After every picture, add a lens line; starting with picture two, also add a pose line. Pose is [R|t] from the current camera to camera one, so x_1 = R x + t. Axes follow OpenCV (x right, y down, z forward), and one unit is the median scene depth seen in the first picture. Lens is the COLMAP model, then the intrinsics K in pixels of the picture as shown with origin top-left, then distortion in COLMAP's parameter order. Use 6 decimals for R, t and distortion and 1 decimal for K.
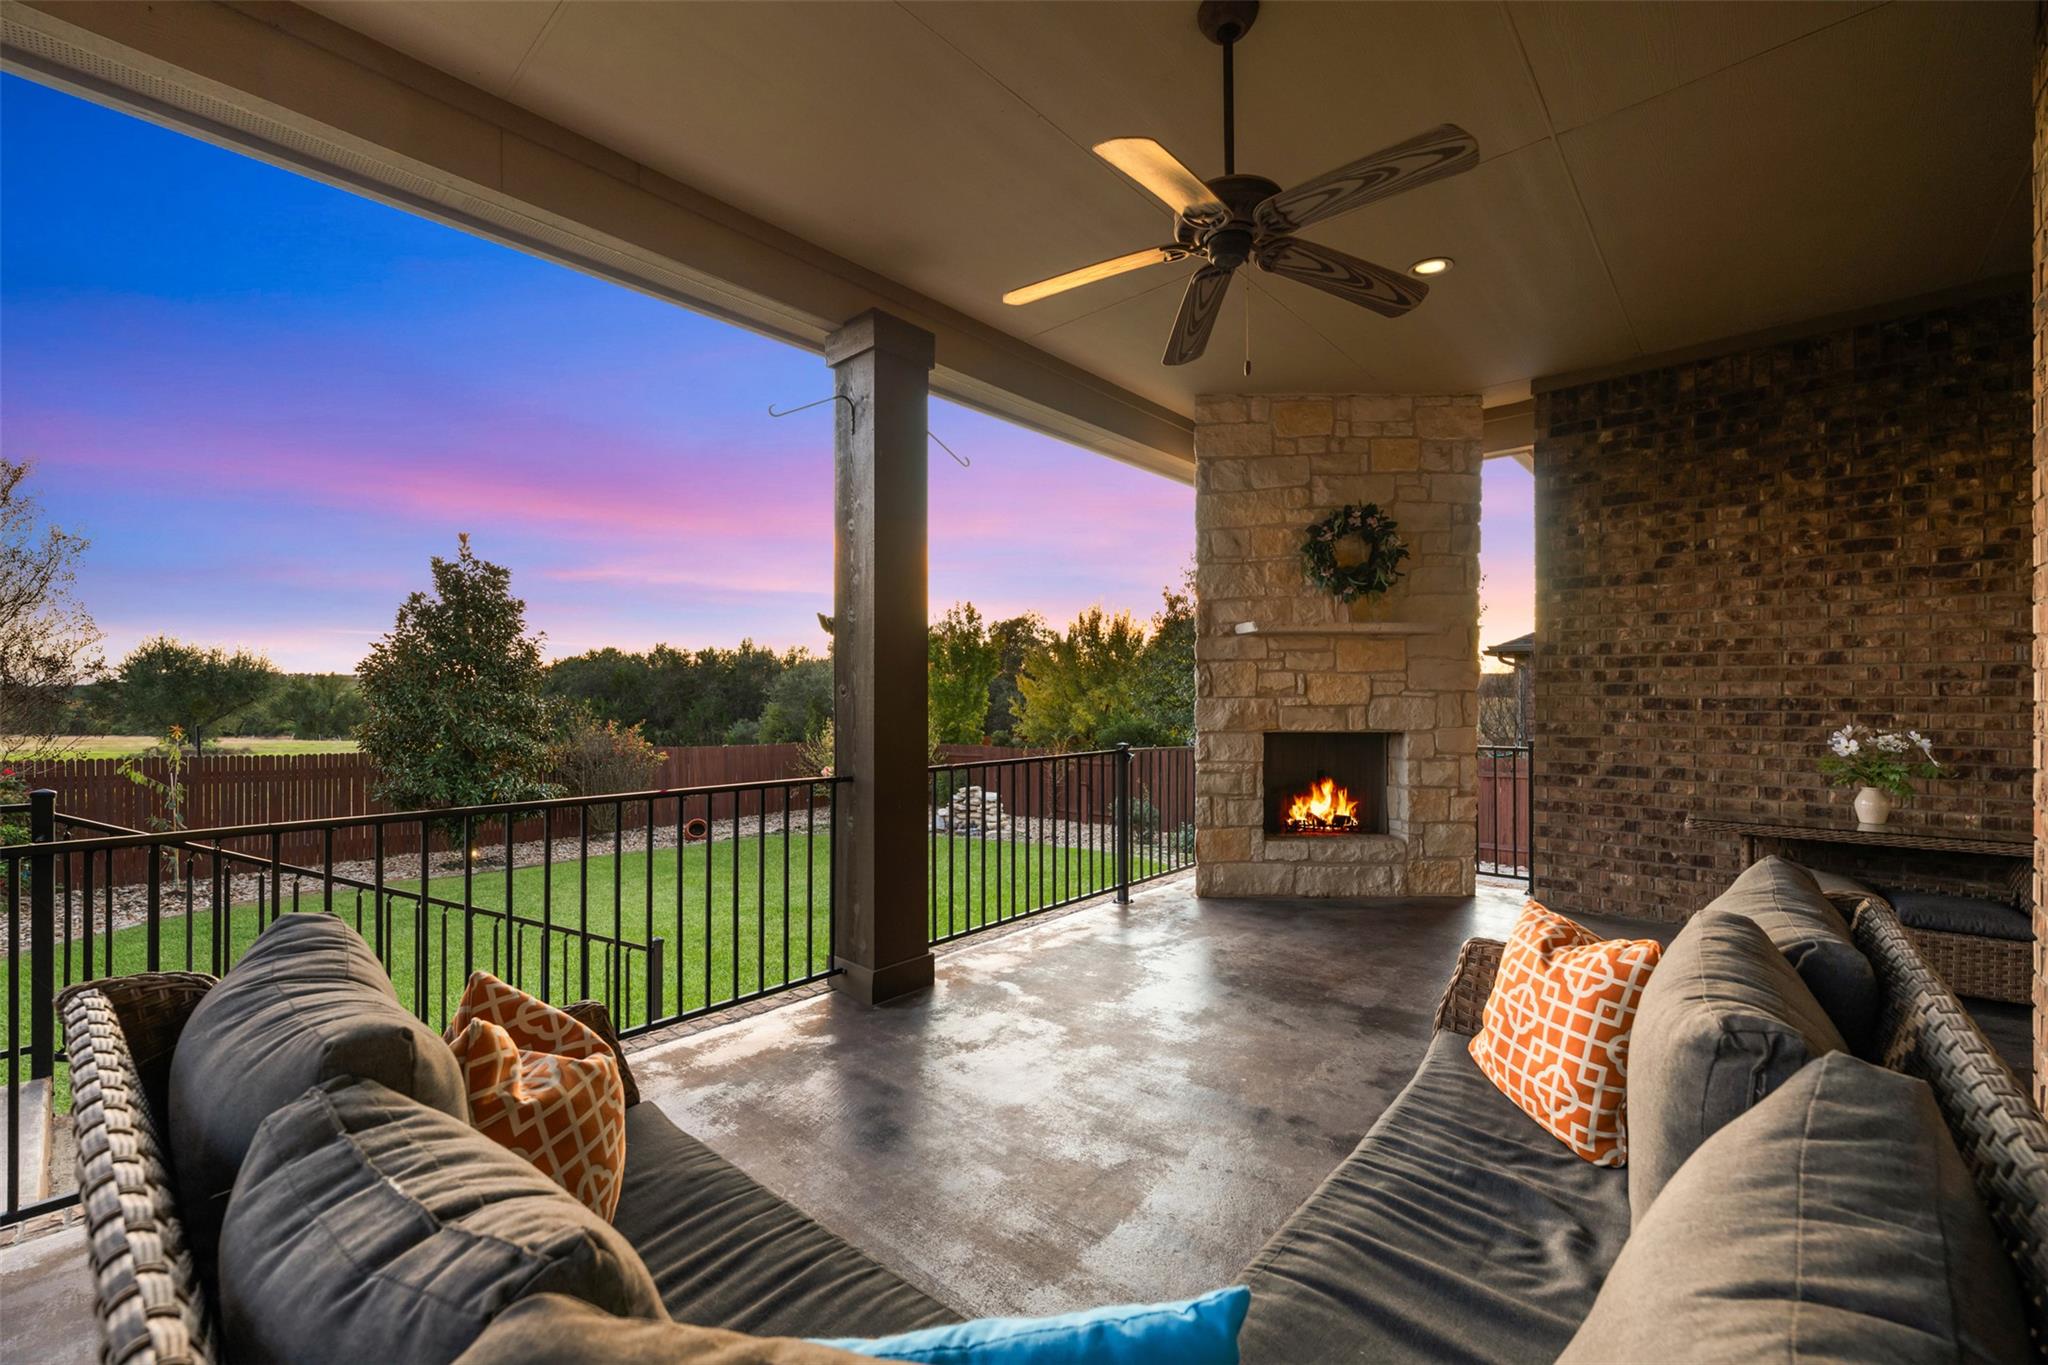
lens RADIAL K [[818.7, 0, 1020.9], [0, 818.7, 693.3], [0, 0, 1]] dist [0.000846, 0.000034]
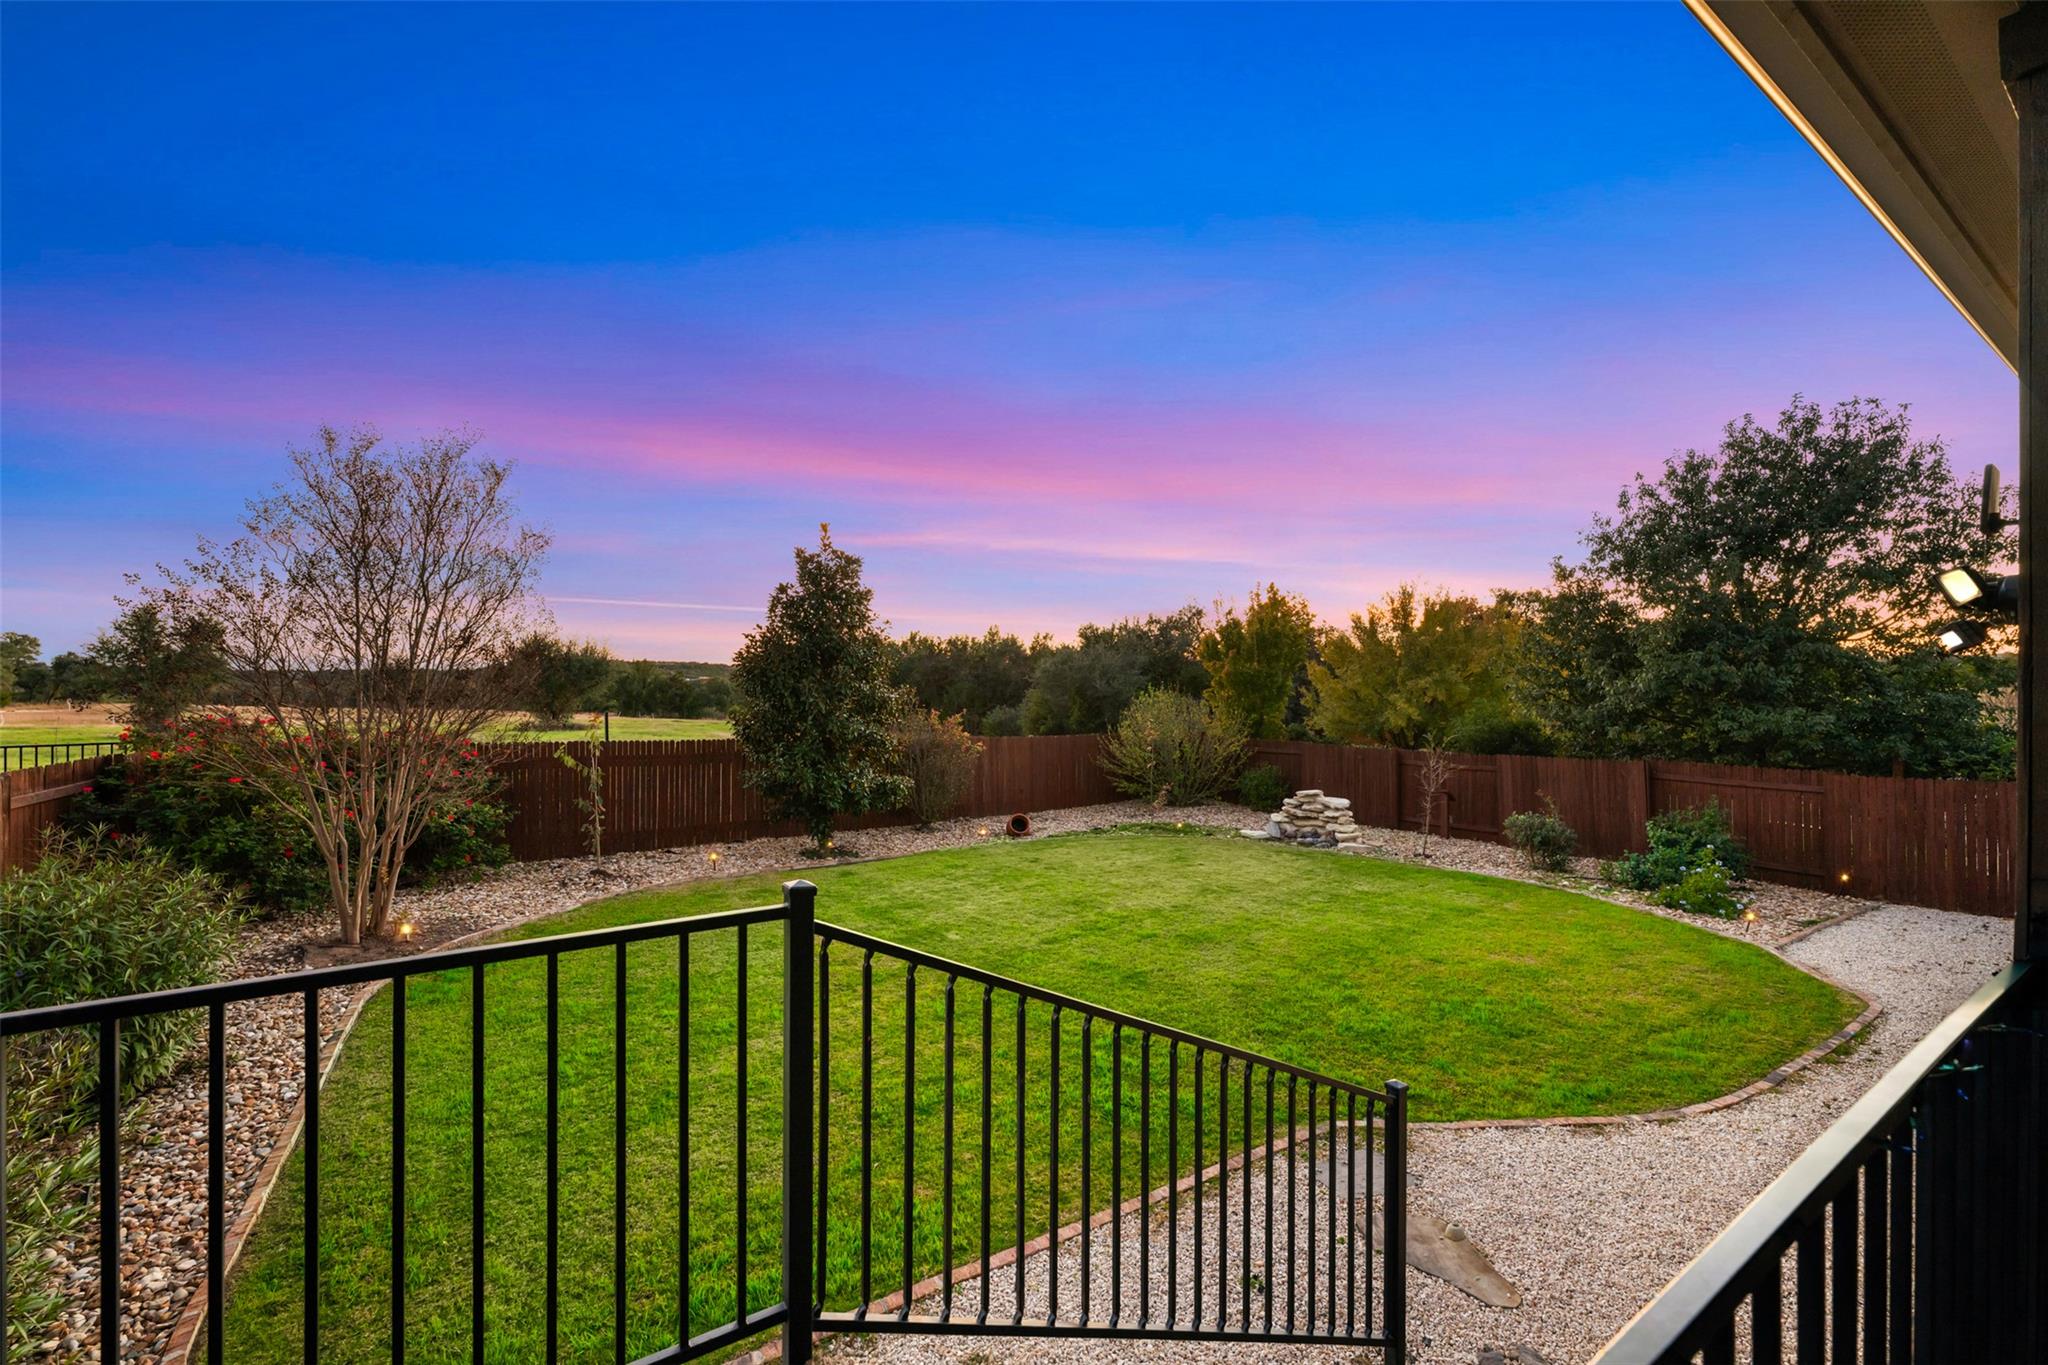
lens RADIAL K [[816.2, 0, 1024.0], [0, 816.2, 682.5], [0, 0, 1]] dist [-0.000280, -0.000018]
pose [[0.966554, 0.005381, -0.256408, -0.170762], [-0.004261, 0.999979, 0.004921, -0.006157], [0.256429, -0.003663, 0.966556, 0.089974]]
